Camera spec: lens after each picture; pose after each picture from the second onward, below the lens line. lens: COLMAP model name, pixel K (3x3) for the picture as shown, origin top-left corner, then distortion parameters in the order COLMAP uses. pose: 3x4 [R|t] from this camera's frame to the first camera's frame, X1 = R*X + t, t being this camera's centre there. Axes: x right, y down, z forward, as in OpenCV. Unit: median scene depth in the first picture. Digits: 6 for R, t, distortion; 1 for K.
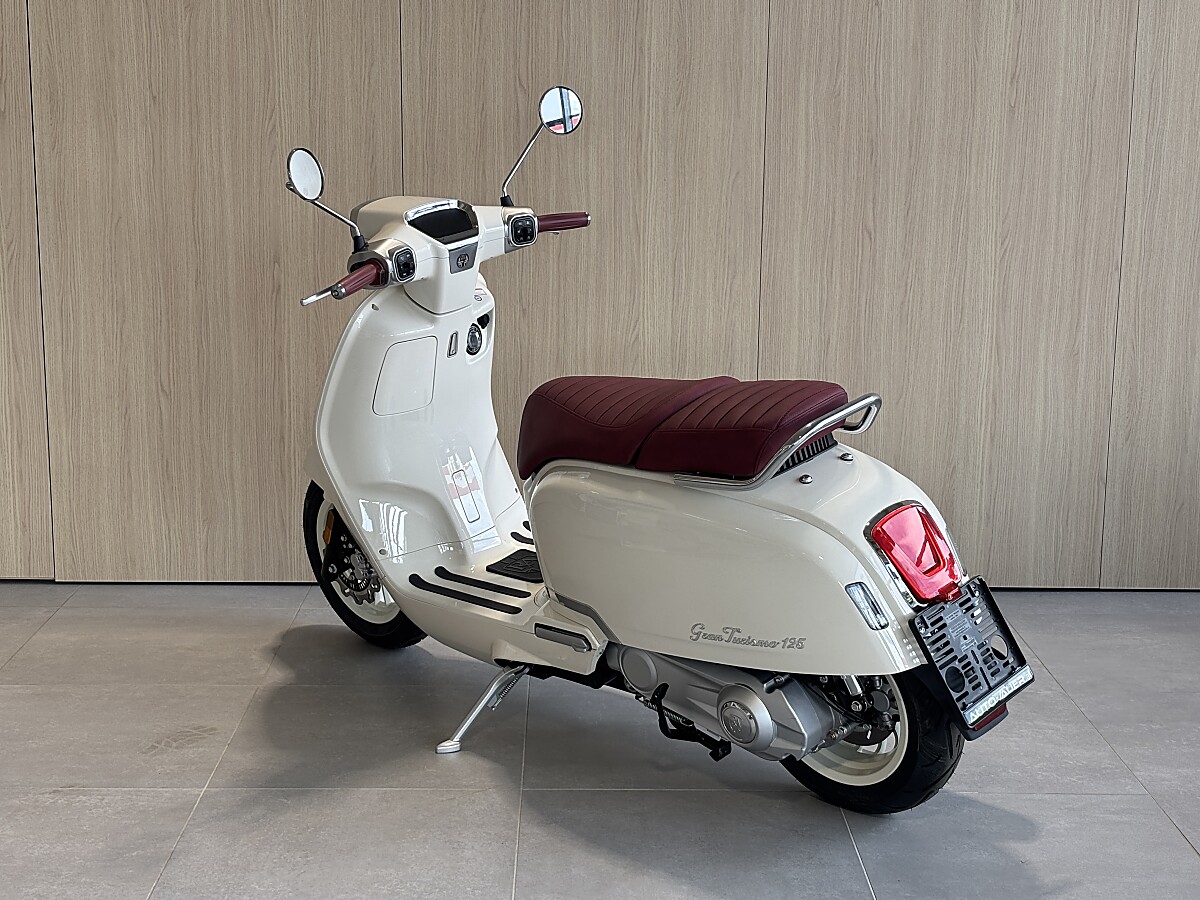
lens RADIAL K [[1746.9, 0, 591.4], [0, 1746.9, 450.5], [0, 0, 1]] dist [0.037836, 0.000000]
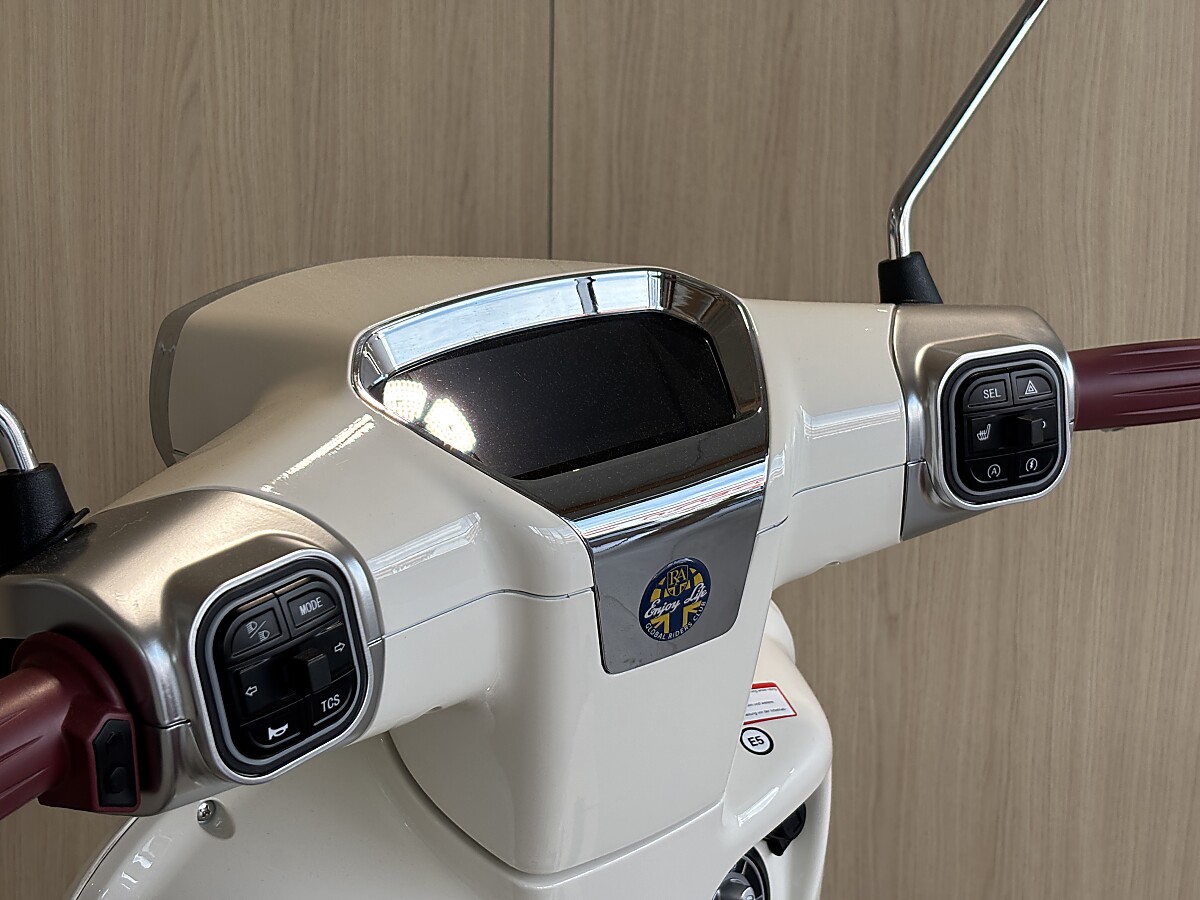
lens RADIAL K [[1746.9, 0, 599.3], [0, 1746.9, 479.5], [0, 0, 1]] dist [0.037836, 0.000000]
pose [[0.987711, 0.024671, -0.154331, -0.043764], [-0.033069, 0.998095, -0.052088, -0.089850], [0.152752, 0.056551, 0.986645, 0.664255]]
